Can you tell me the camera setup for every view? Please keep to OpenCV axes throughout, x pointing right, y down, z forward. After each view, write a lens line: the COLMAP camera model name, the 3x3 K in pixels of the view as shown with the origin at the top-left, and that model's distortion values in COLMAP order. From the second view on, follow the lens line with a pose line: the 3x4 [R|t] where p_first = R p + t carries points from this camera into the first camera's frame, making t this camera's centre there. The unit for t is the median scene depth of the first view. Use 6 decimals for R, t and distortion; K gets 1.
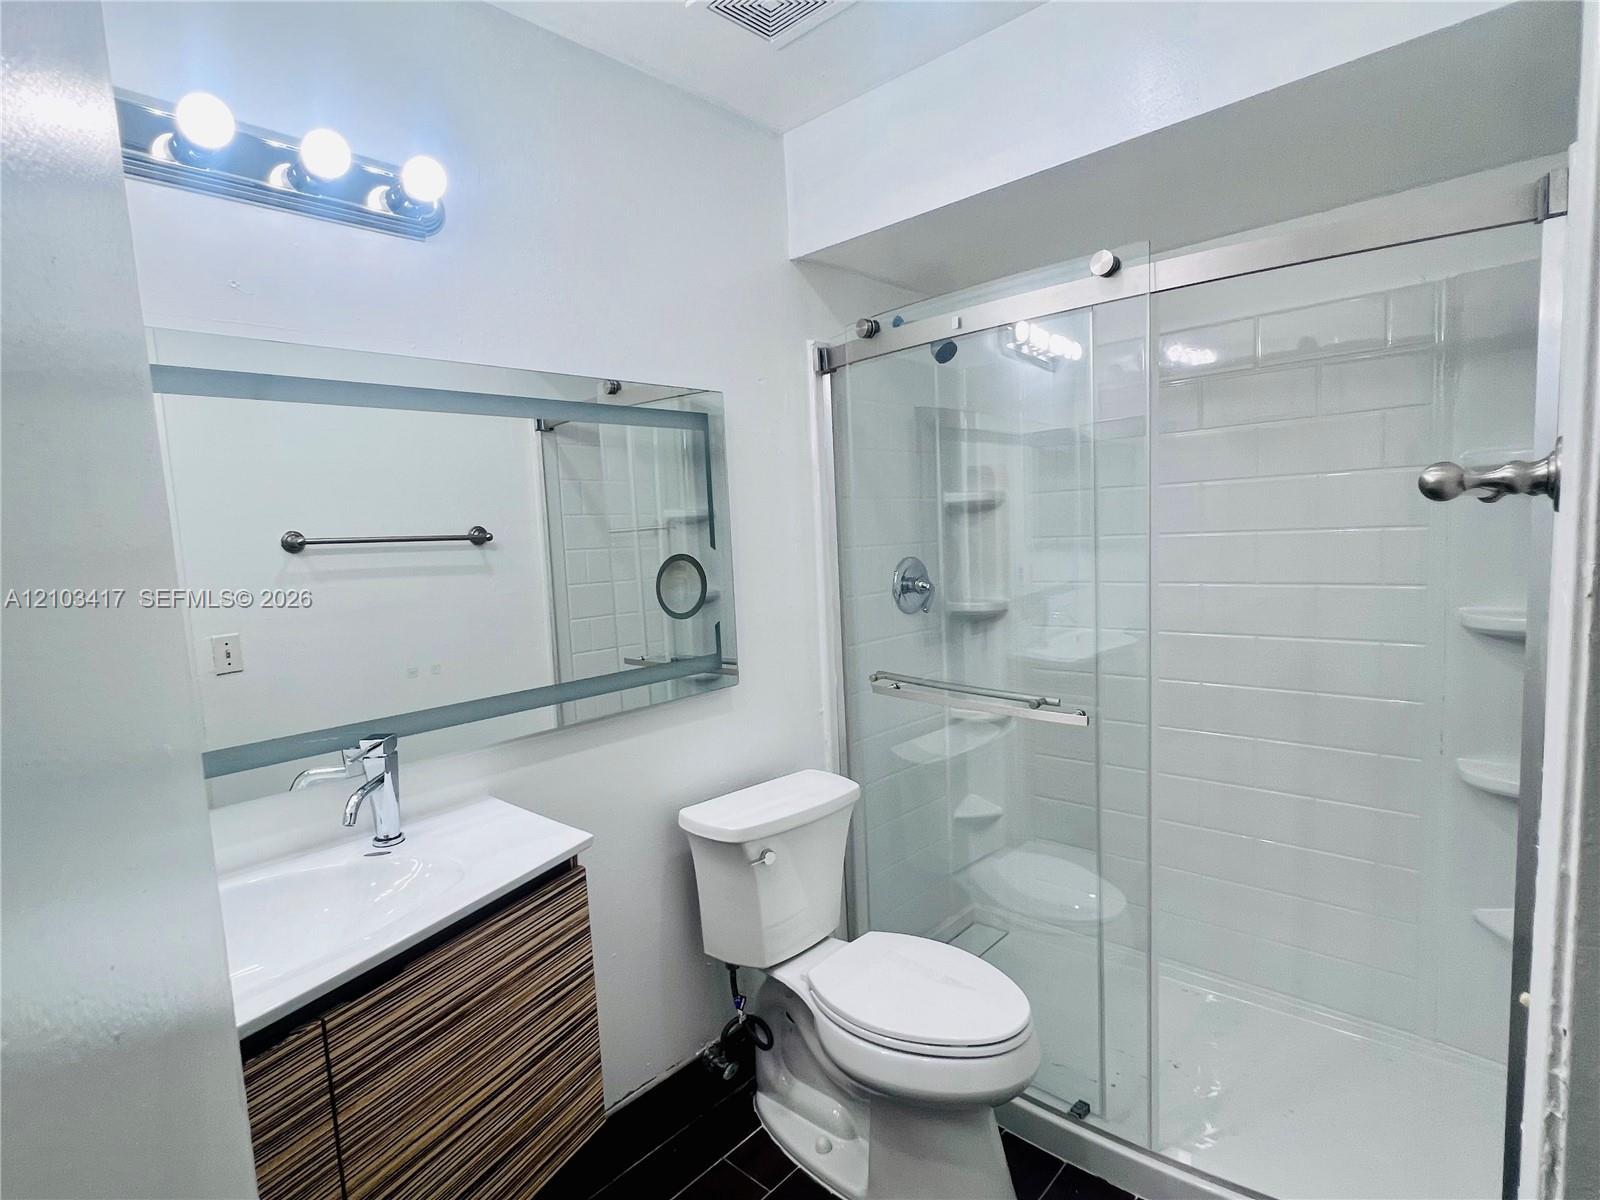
lens RADIAL K [[791.3, 0, 799.3], [0, 791.3, 601.1], [0, 0, 1]] dist [0.000737, 0.000181]
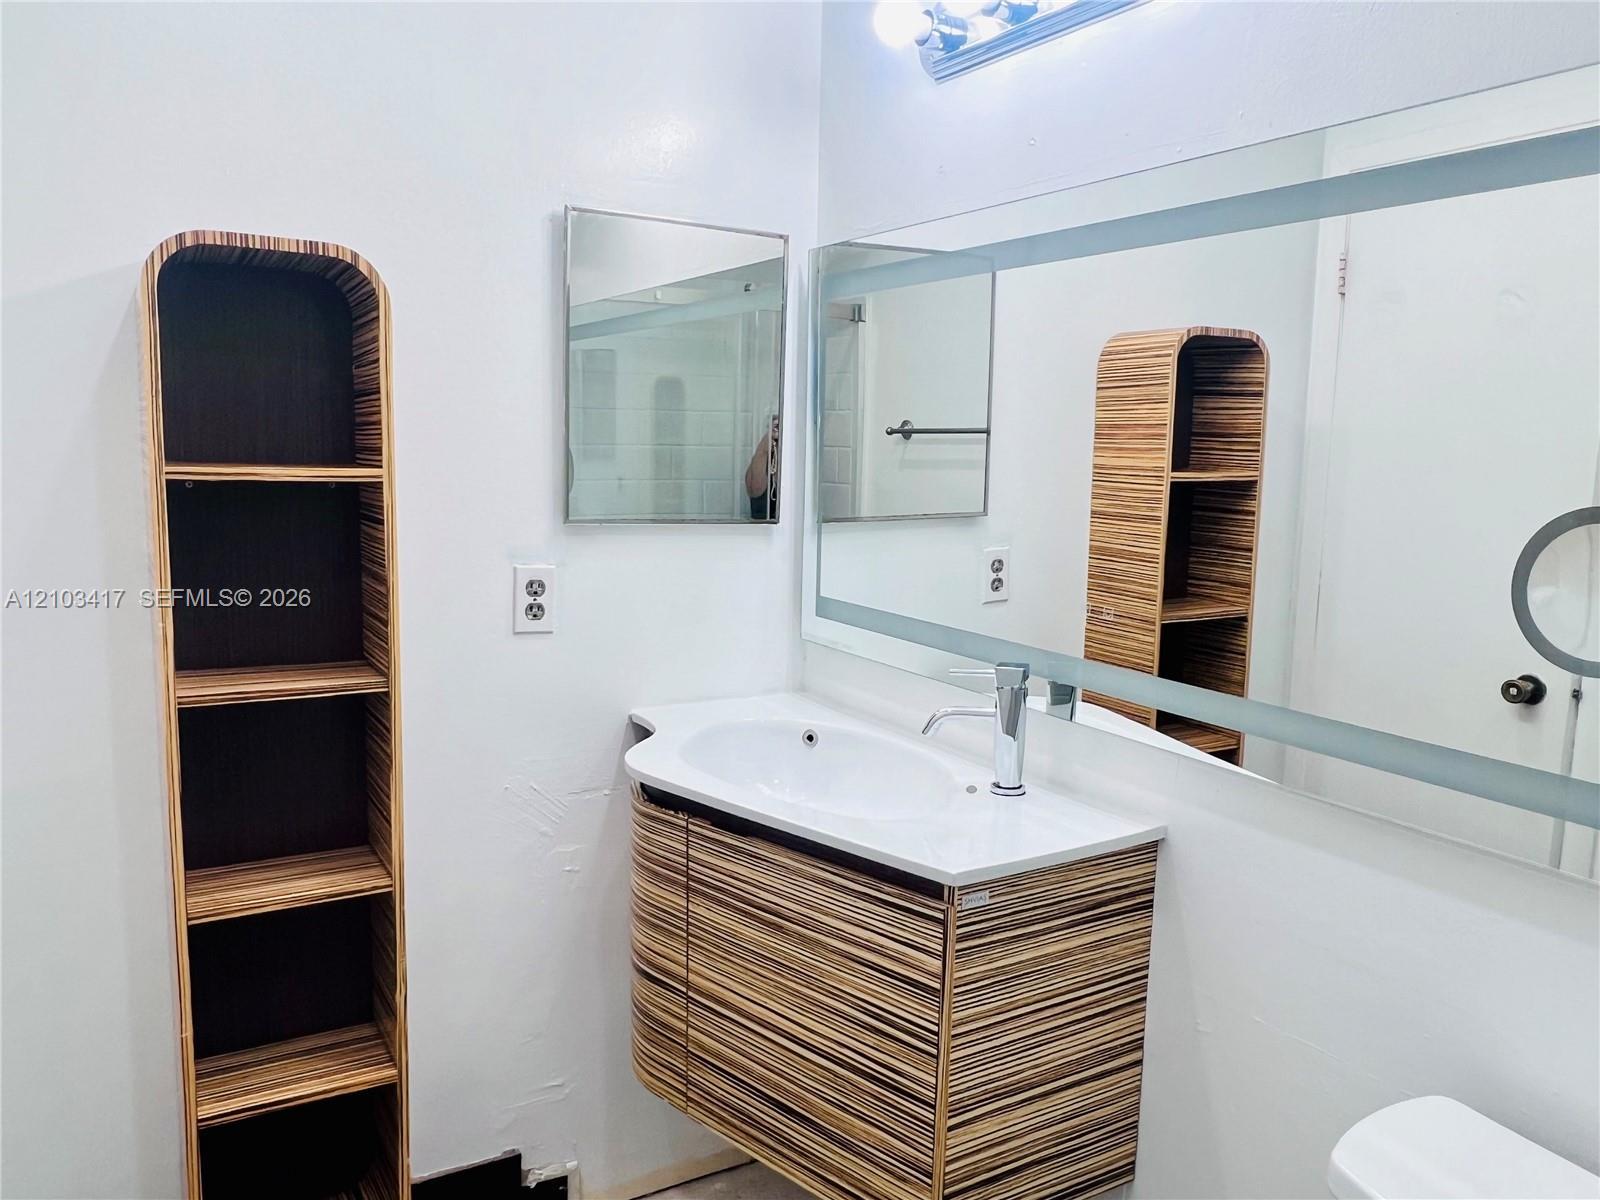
lens RADIAL K [[1167.4, 0, 798.3], [0, 1167.4, 601.3], [0, 0, 1]] dist [-0.001459, -0.000066]
pose [[-0.292564, 0.154268, -0.943720, 0.891091], [-0.098440, 0.976799, 0.190193, -0.142354], [0.951165, 0.148544, -0.270590, 1.422919]]
